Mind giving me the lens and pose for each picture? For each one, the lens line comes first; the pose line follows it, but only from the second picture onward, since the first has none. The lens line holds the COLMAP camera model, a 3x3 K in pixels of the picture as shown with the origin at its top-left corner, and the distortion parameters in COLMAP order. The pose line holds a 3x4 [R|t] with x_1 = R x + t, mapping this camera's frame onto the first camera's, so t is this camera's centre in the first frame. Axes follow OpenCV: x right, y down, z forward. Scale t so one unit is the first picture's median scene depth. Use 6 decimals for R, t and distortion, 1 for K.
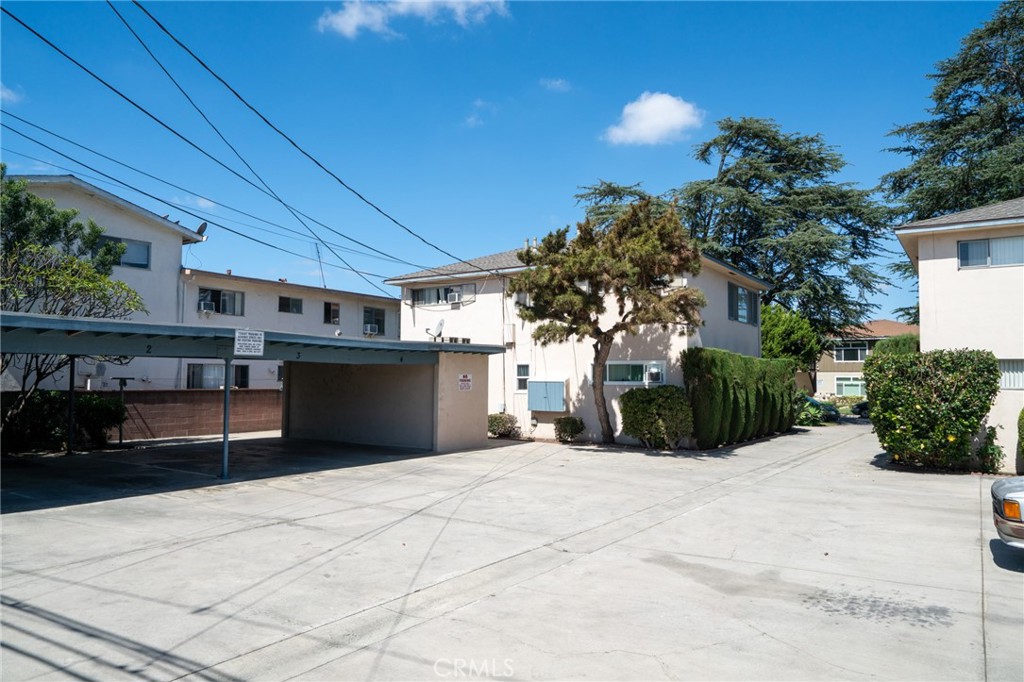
lens RADIAL K [[690.5, 0, 512.0], [0, 690.5, 341.0], [0, 0, 1]] dist [0.009079, 0.007005]
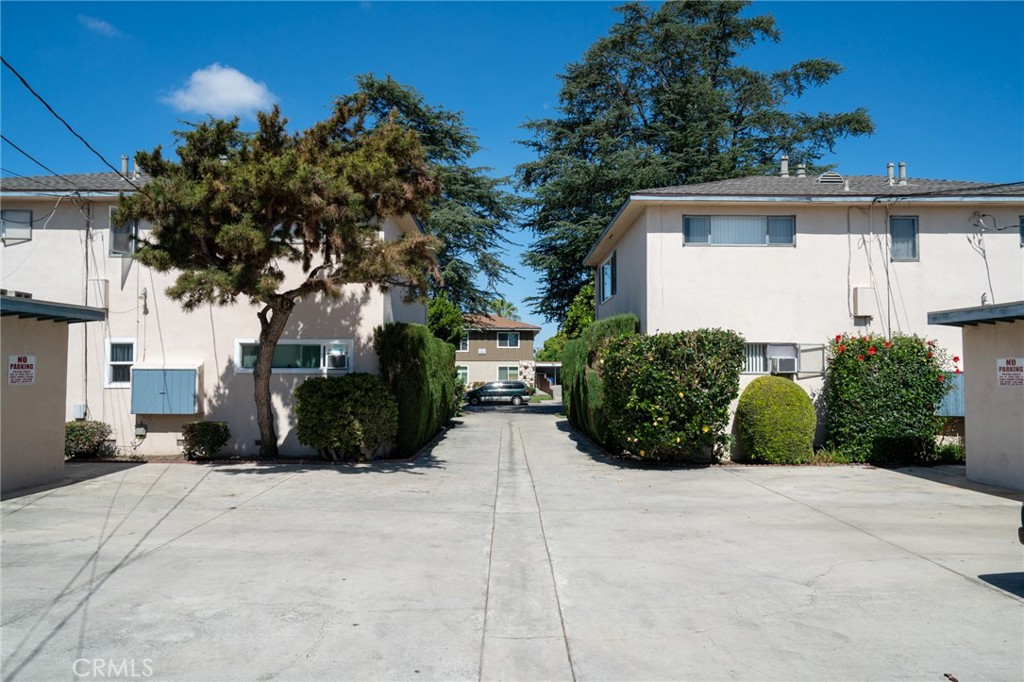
lens RADIAL K [[690.5, 0, 512.0], [0, 690.5, 341.0], [0, 0, 1]] dist [0.009079, 0.007005]
pose [[0.828637, 0.019674, 0.559440, -0.050103], [-0.027220, 0.999616, 0.005165, 0.020985], [-0.559124, -0.019508, 0.828855, 0.289205]]
